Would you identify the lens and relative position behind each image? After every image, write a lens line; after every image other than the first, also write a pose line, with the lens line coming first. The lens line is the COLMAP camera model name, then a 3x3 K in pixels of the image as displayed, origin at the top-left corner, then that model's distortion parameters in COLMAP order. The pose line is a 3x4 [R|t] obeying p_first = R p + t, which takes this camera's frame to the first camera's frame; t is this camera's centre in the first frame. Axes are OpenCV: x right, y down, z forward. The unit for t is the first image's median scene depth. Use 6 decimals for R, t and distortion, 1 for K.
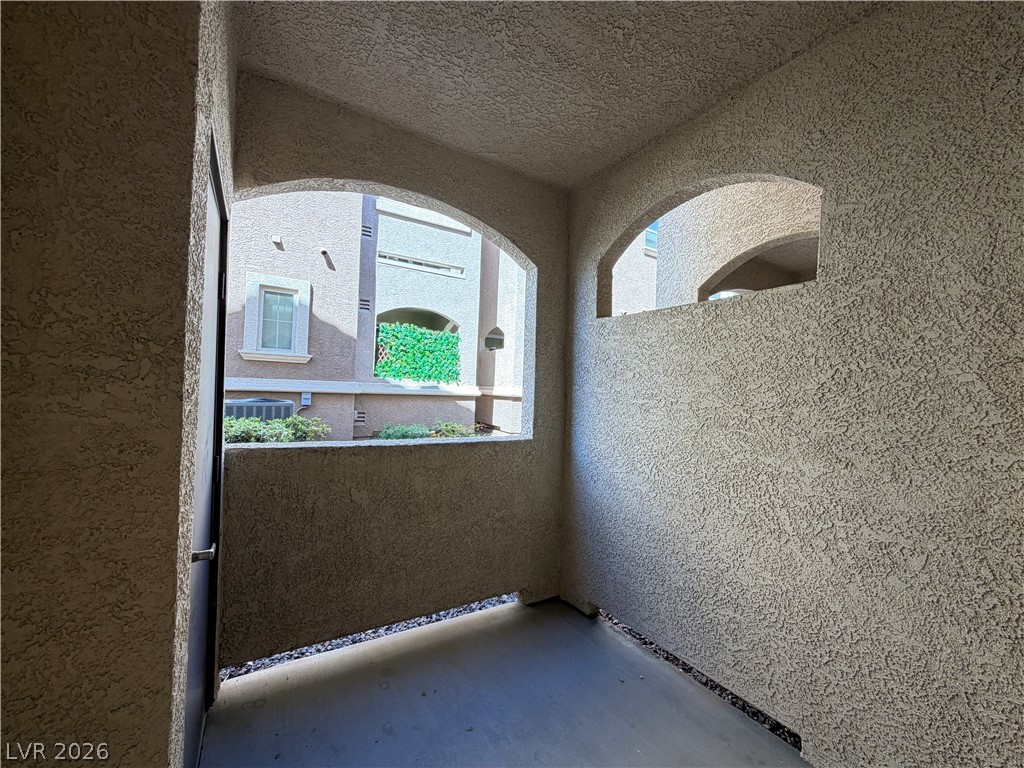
lens RADIAL K [[408.0, 0, 507.4], [0, 408.0, 384.7], [0, 0, 1]] dist [-0.001067, 0.000083]
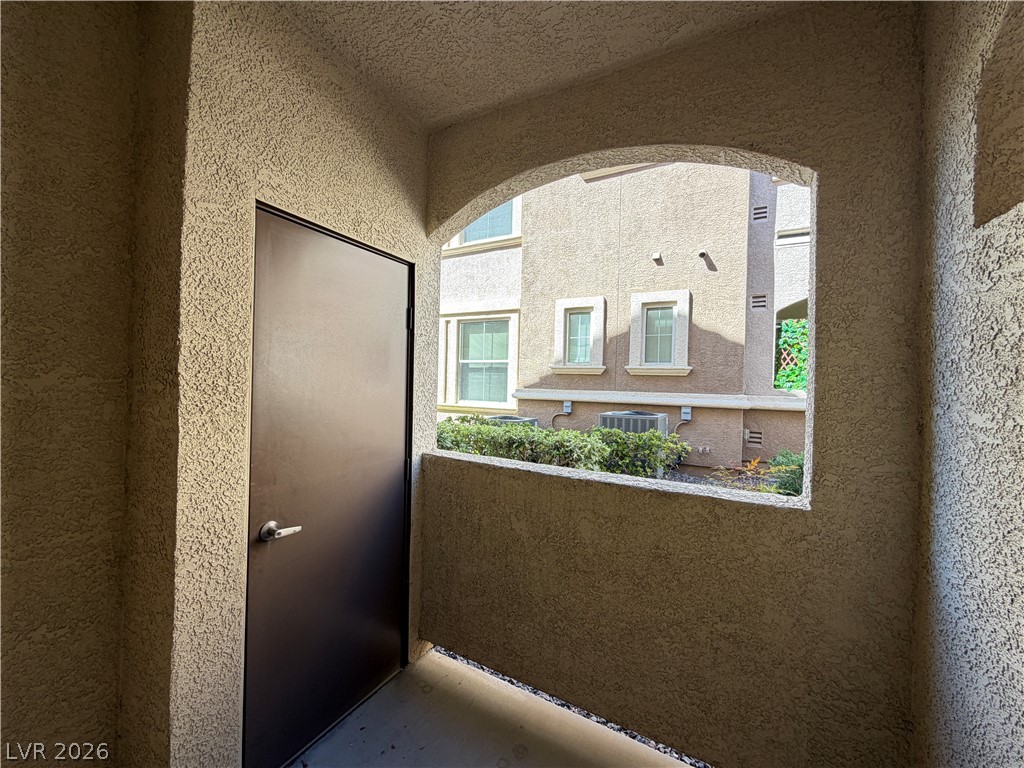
lens RADIAL K [[408.0, 0, 507.4], [0, 408.0, 384.7], [0, 0, 1]] dist [-0.001067, 0.000083]
pose [[0.492256, -0.023820, -0.870125, 0.129952], [-0.002994, 0.999573, -0.029057, -0.002591], [0.870446, 0.016909, 0.491974, 0.171606]]
